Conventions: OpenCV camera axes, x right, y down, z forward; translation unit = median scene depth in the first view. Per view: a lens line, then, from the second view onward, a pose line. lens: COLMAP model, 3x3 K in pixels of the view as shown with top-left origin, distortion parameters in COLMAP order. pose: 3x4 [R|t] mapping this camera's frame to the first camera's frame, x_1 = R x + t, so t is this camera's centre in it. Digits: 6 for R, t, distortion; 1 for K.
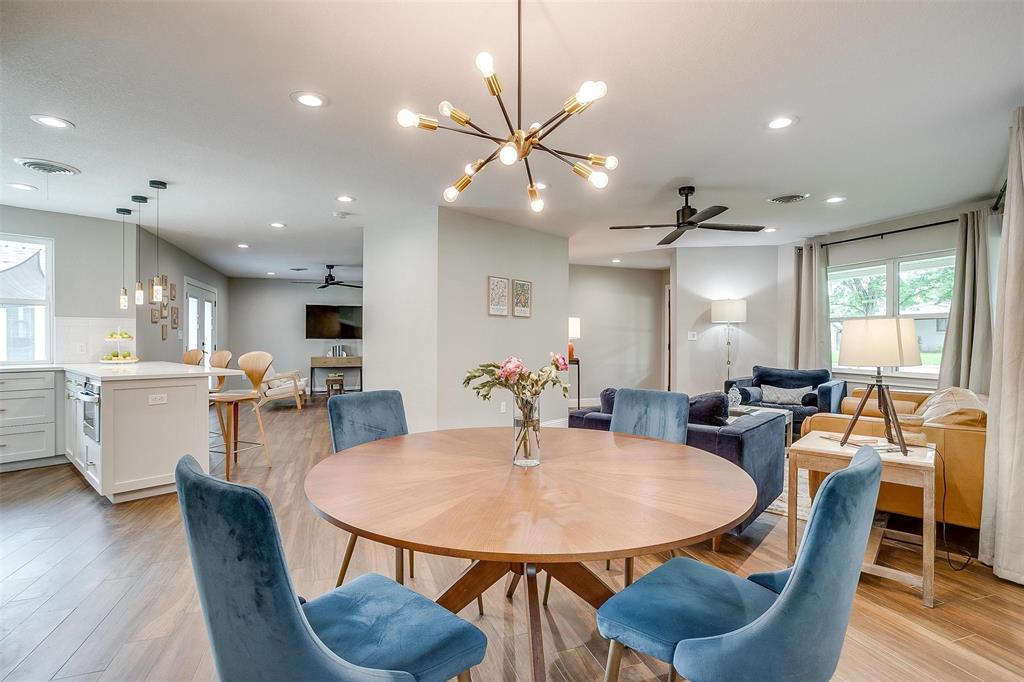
lens RADIAL K [[497.1, 0, 510.0], [0, 497.1, 341.8], [0, 0, 1]] dist [-0.046013, 0.030809]
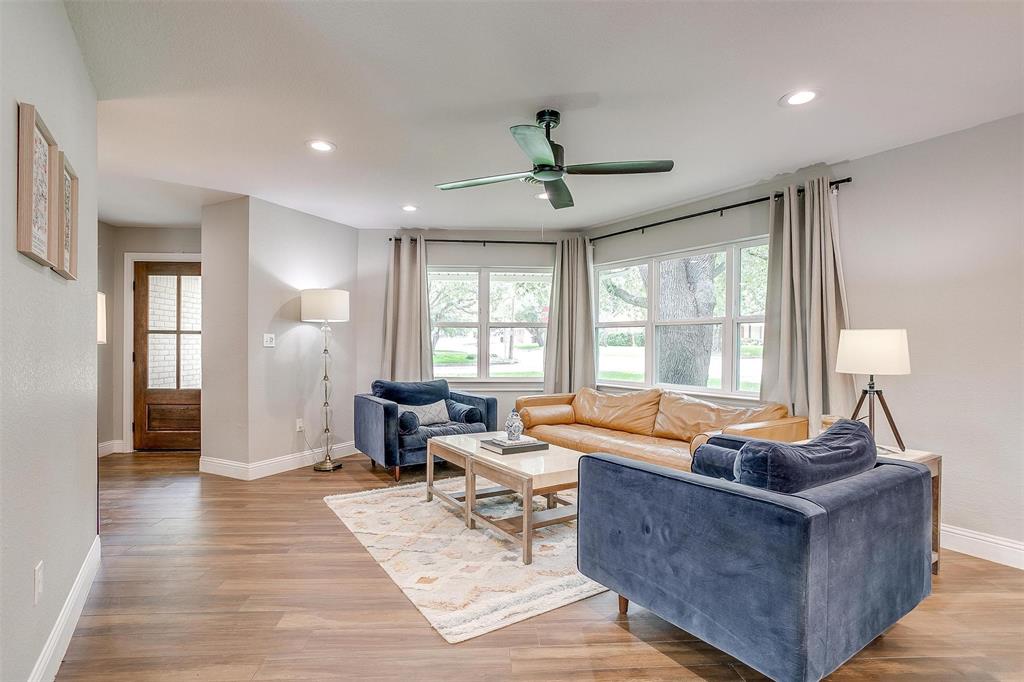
lens RADIAL K [[497.1, 0, 510.0], [0, 497.1, 341.8], [0, 0, 1]] dist [-0.046013, 0.030809]
pose [[0.270307, 0.006284, 0.962754, -0.208831], [0.002133, 0.999972, -0.007126, -0.005746], [-0.962772, 0.003979, 0.270286, 0.663608]]
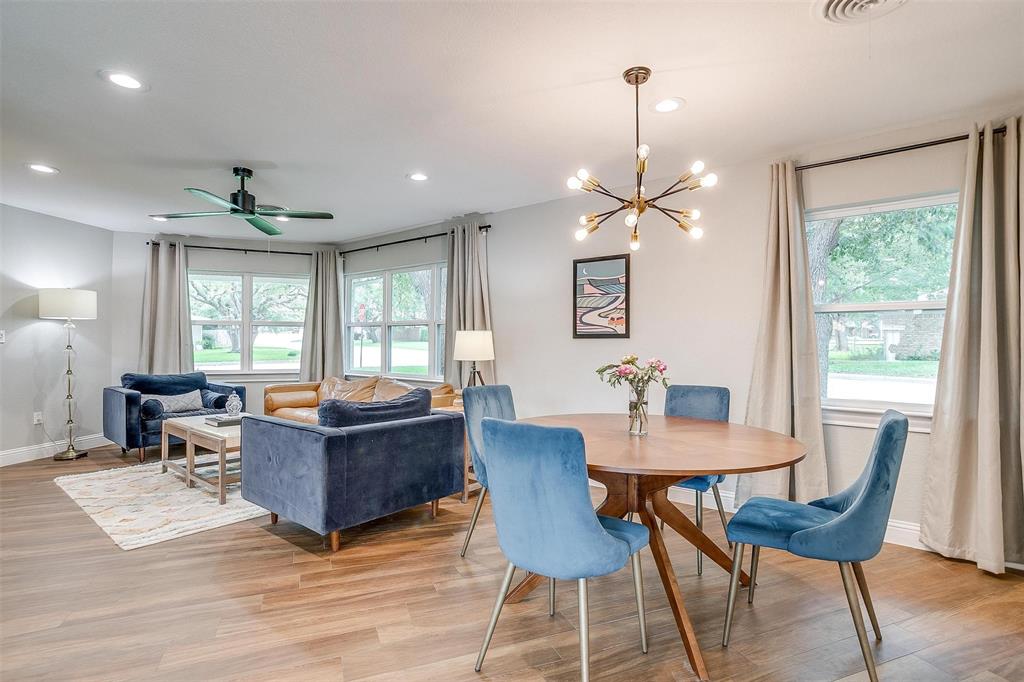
lens RADIAL K [[497.1, 0, 510.0], [0, 497.1, 341.8], [0, 0, 1]] dist [-0.046013, 0.030809]
pose [[-0.030665, -0.000136, 0.999530, -0.395677], [0.002426, 0.999997, 0.000210, -0.004128], [-0.999527, 0.002432, -0.030665, 0.416673]]
